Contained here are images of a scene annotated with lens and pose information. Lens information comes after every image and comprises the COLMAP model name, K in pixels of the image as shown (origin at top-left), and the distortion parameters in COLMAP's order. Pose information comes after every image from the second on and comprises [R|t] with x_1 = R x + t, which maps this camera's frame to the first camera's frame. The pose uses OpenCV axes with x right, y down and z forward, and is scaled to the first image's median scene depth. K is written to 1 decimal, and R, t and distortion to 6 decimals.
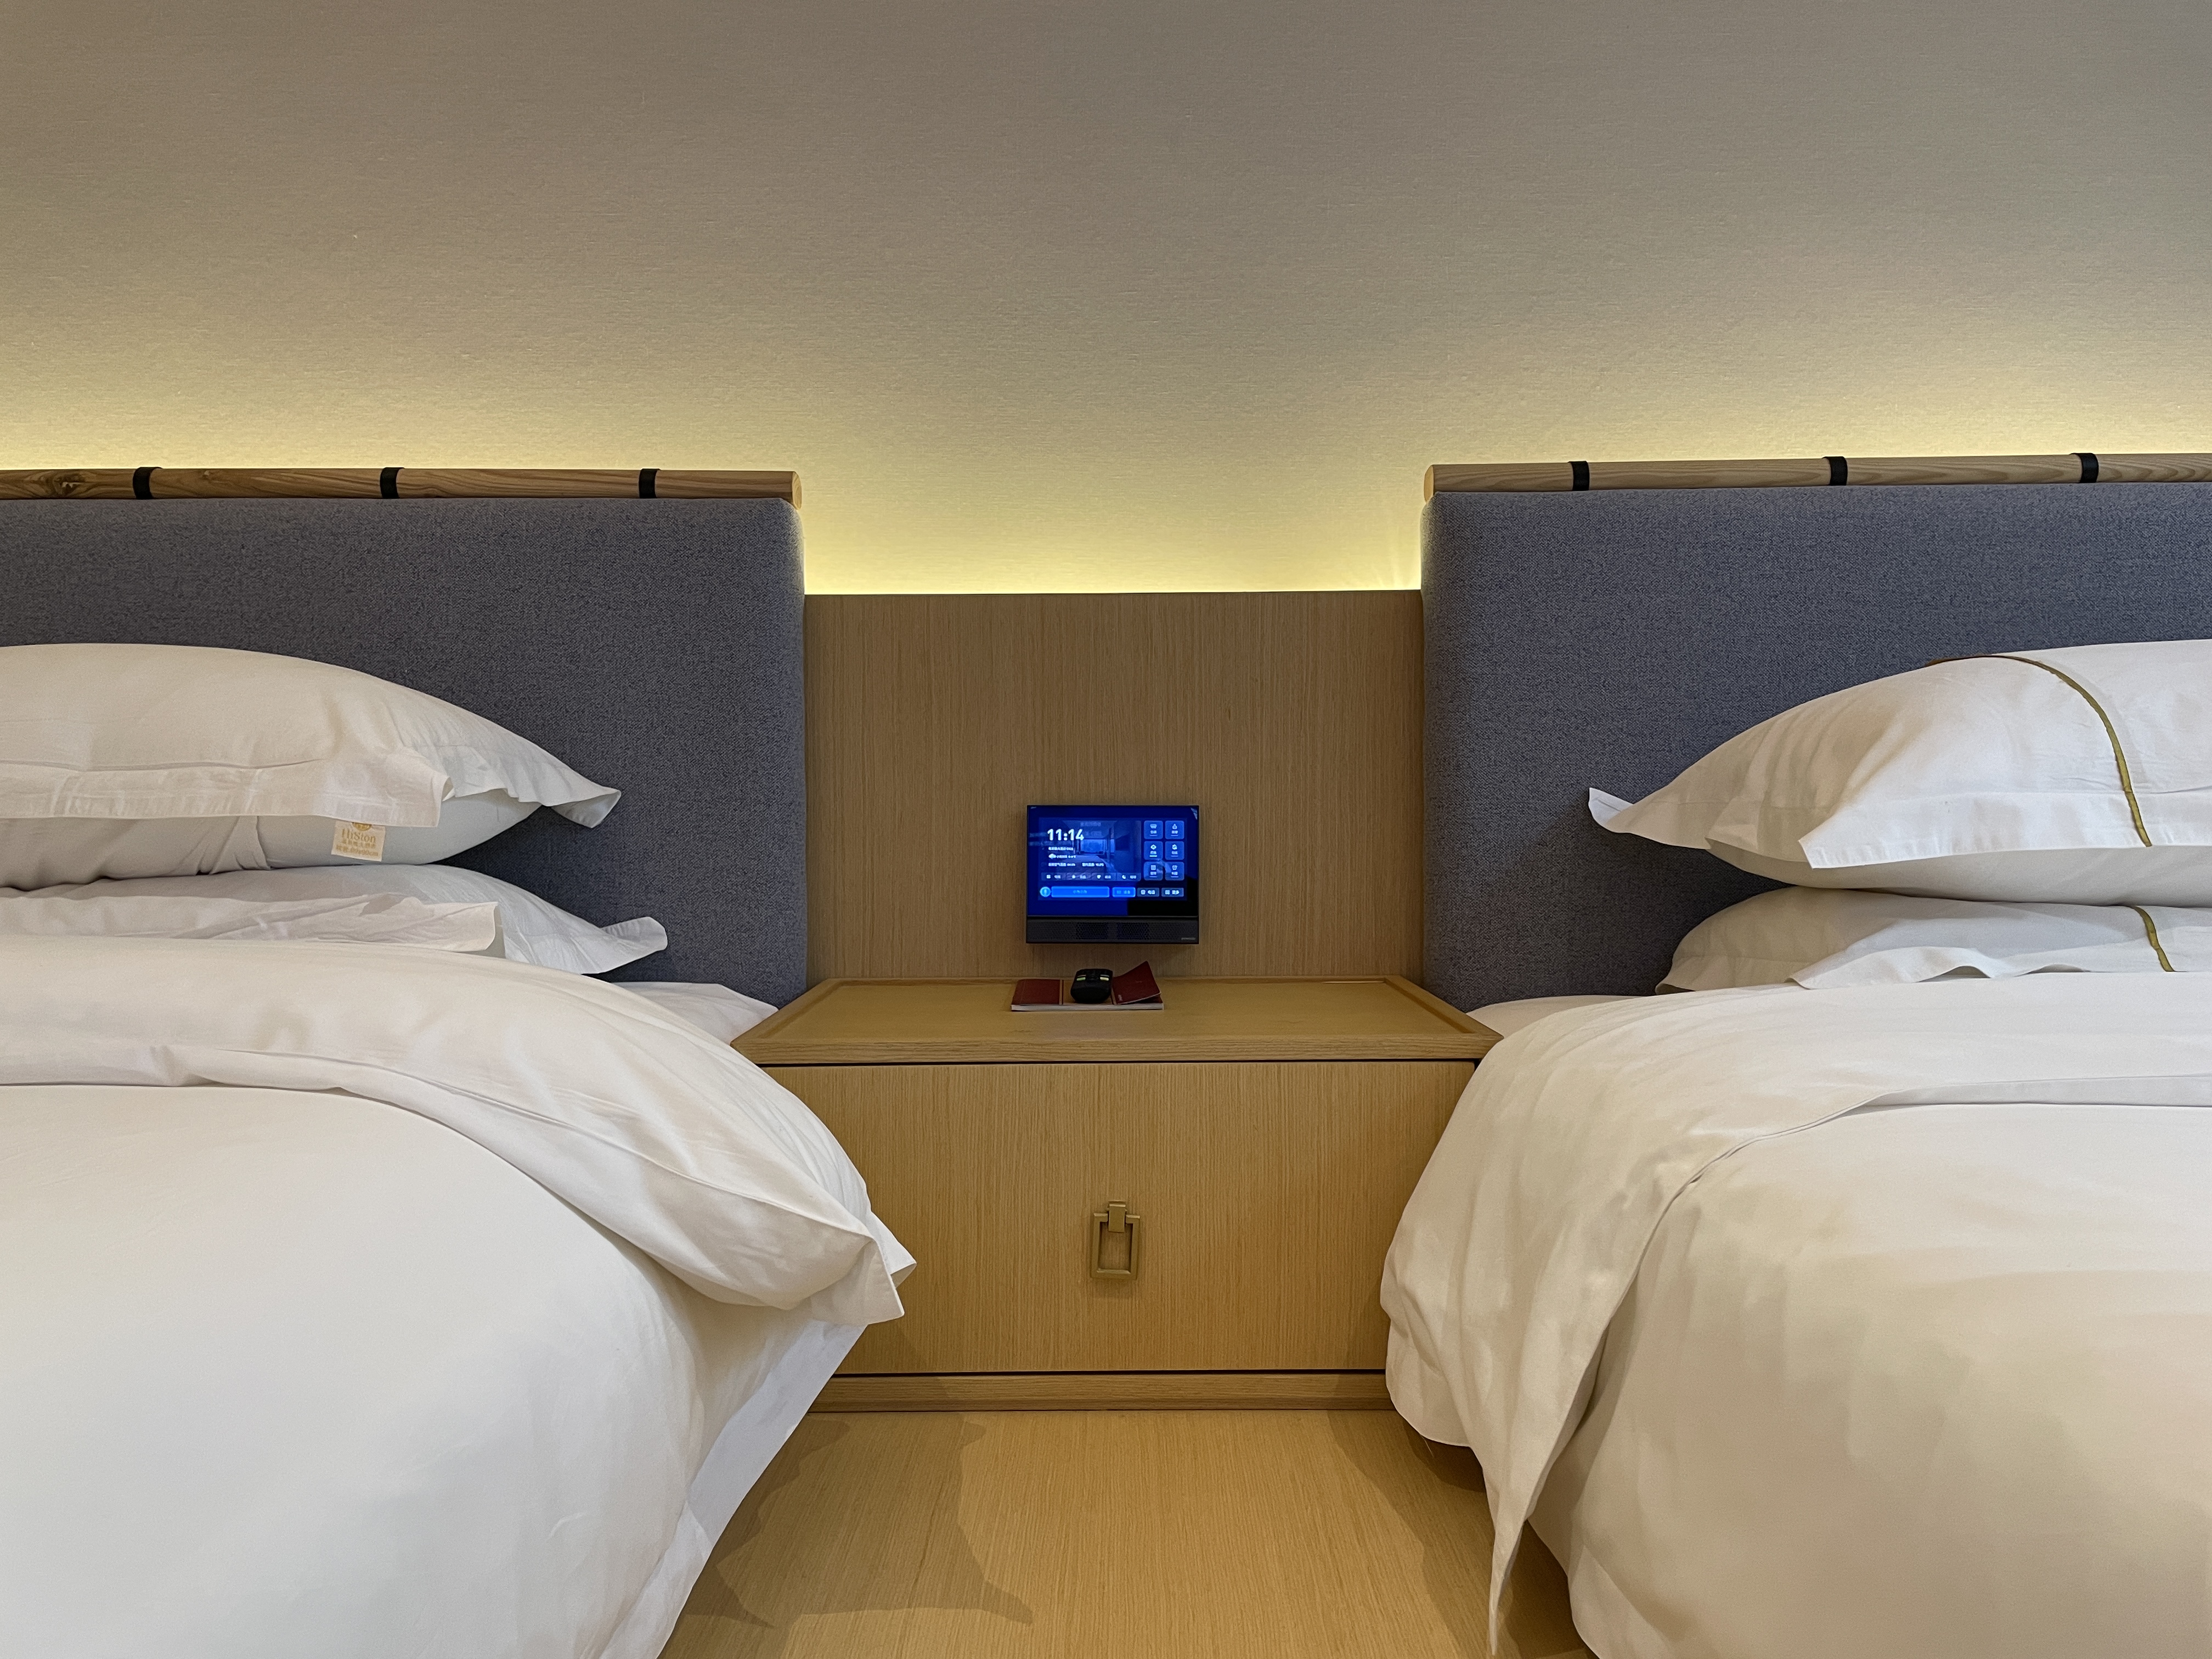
lens RADIAL K [[1657.4, 0, 1100.8], [0, 1657.4, 819.1], [0, 0, 1]] dist [0.107117, -0.143967]
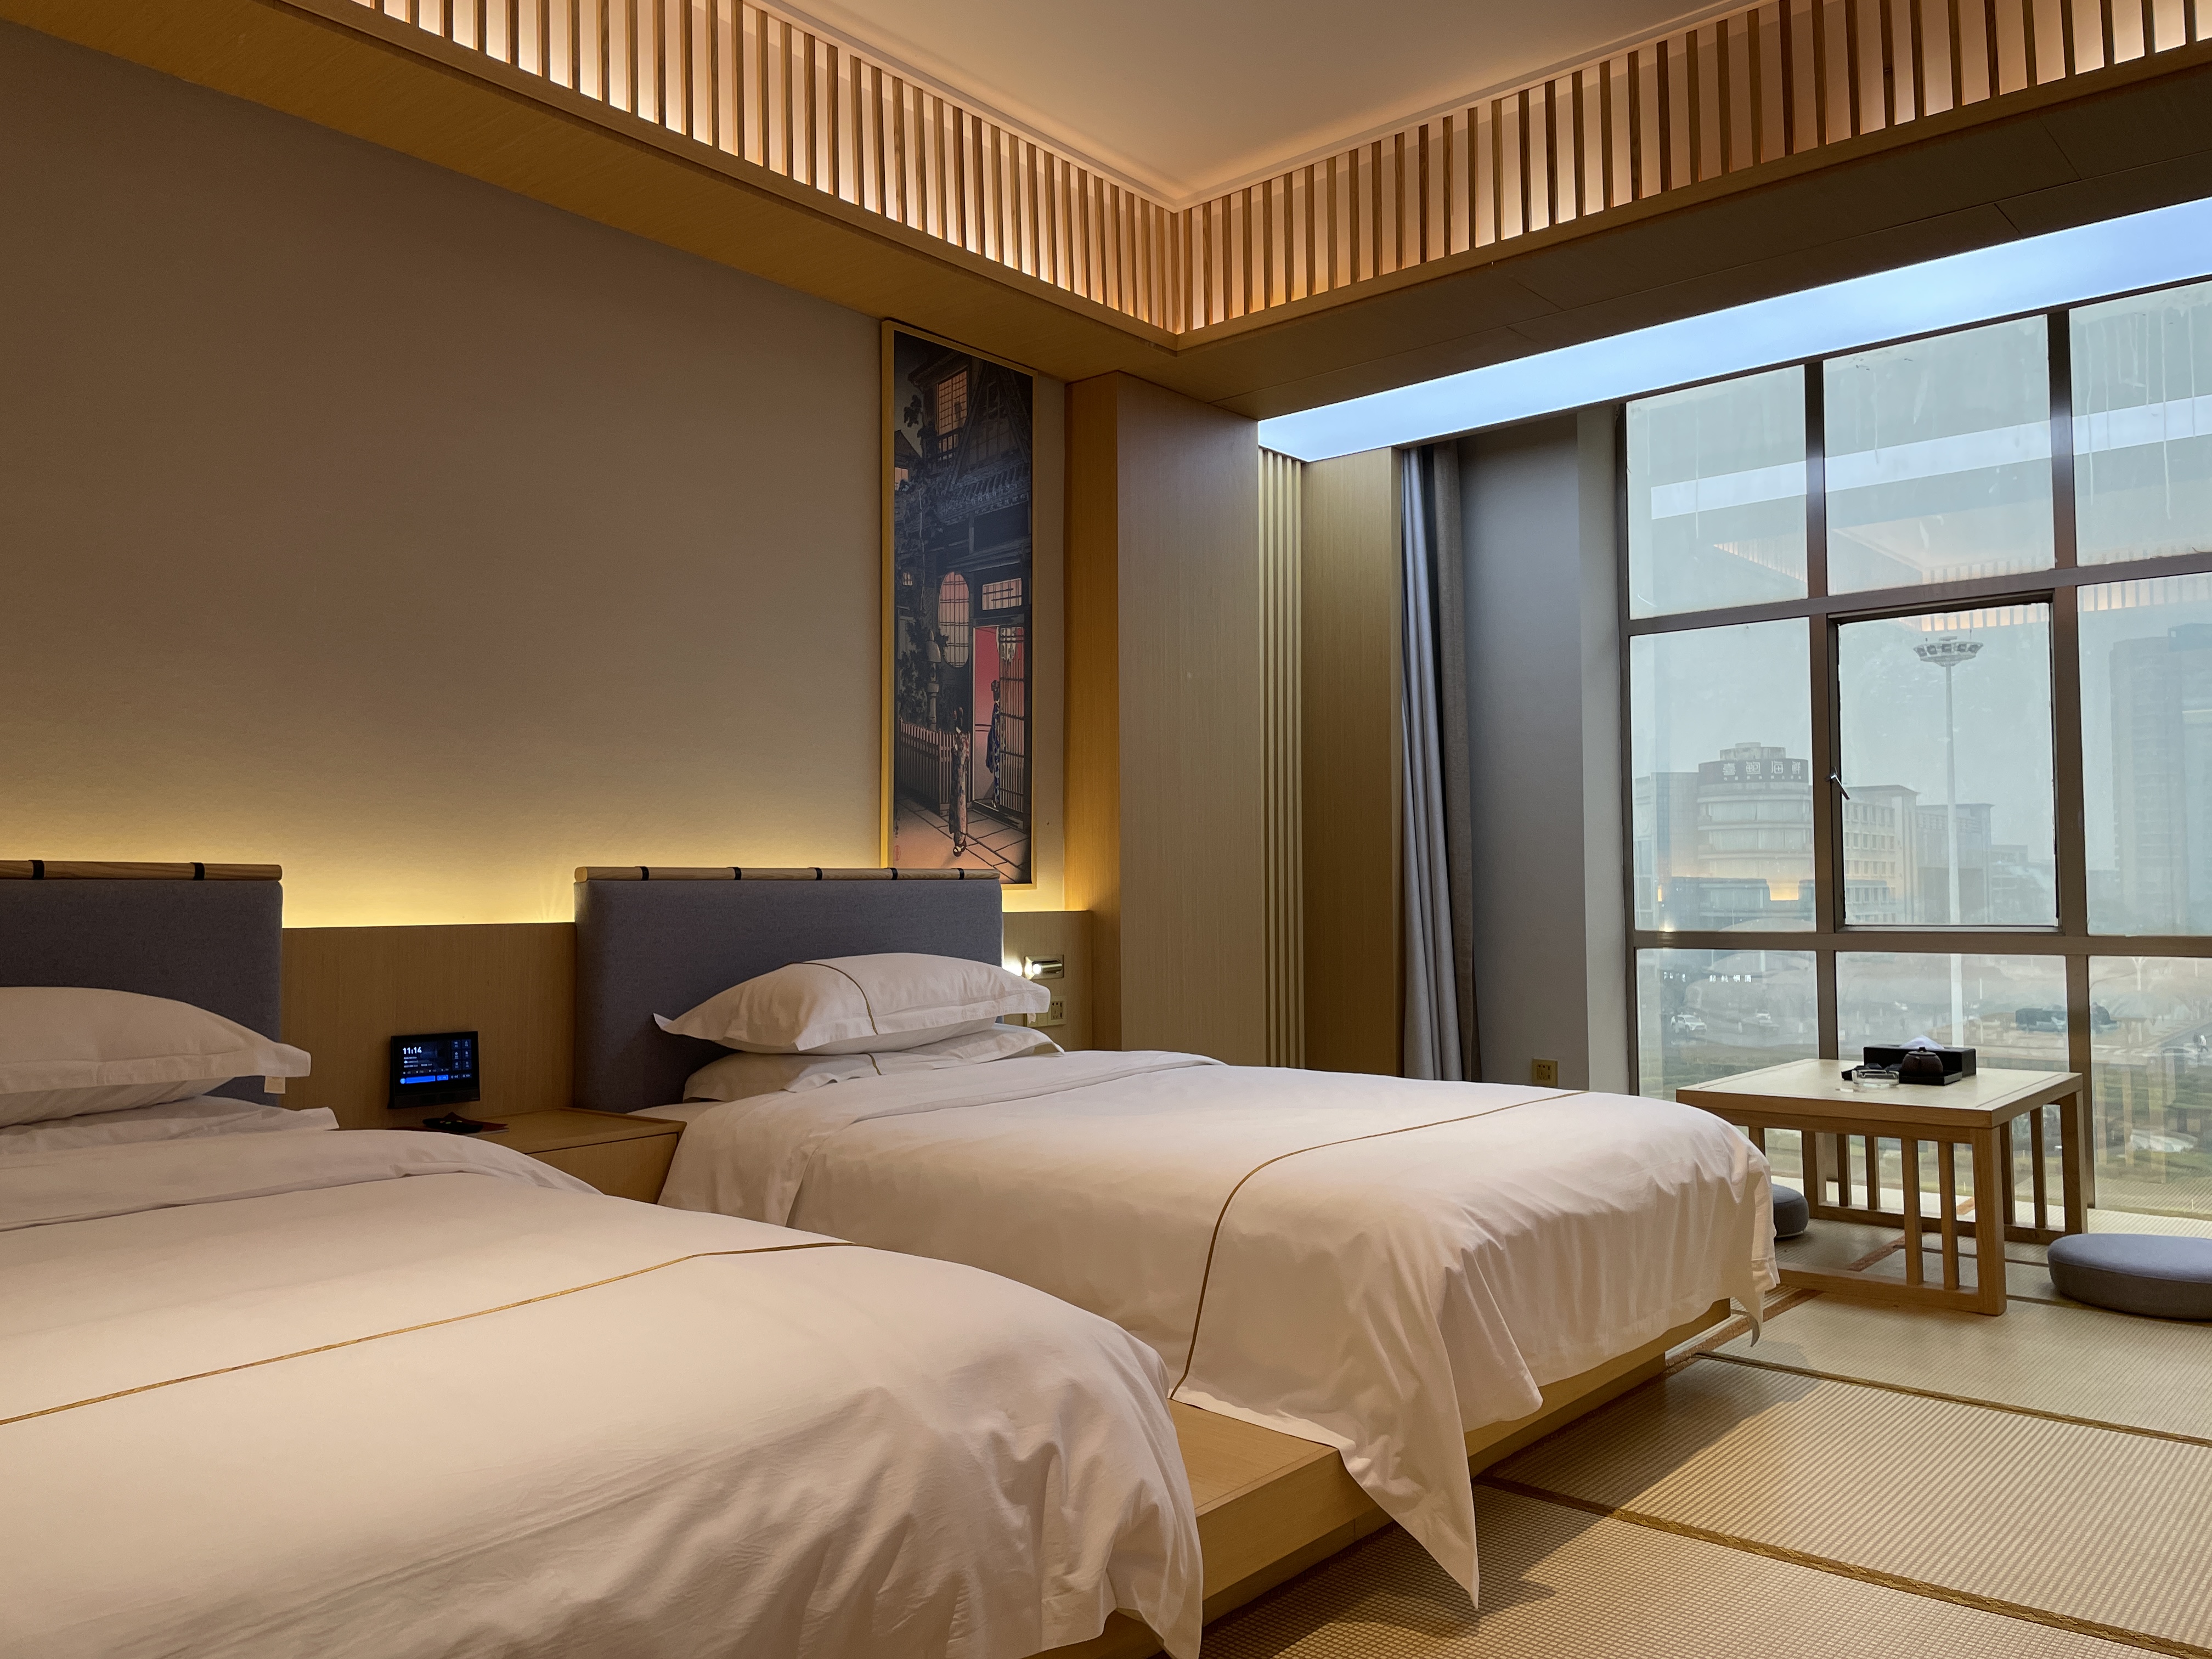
lens RADIAL K [[1657.4, 0, 1100.8], [0, 1657.4, 819.1], [0, 0, 1]] dist [0.107117, -0.143967]
pose [[0.644987, 0.037076, 0.763293, -1.050023], [0.011904, 0.998214, -0.058546, -0.140664], [-0.764101, 0.046848, 0.643394, -0.928932]]
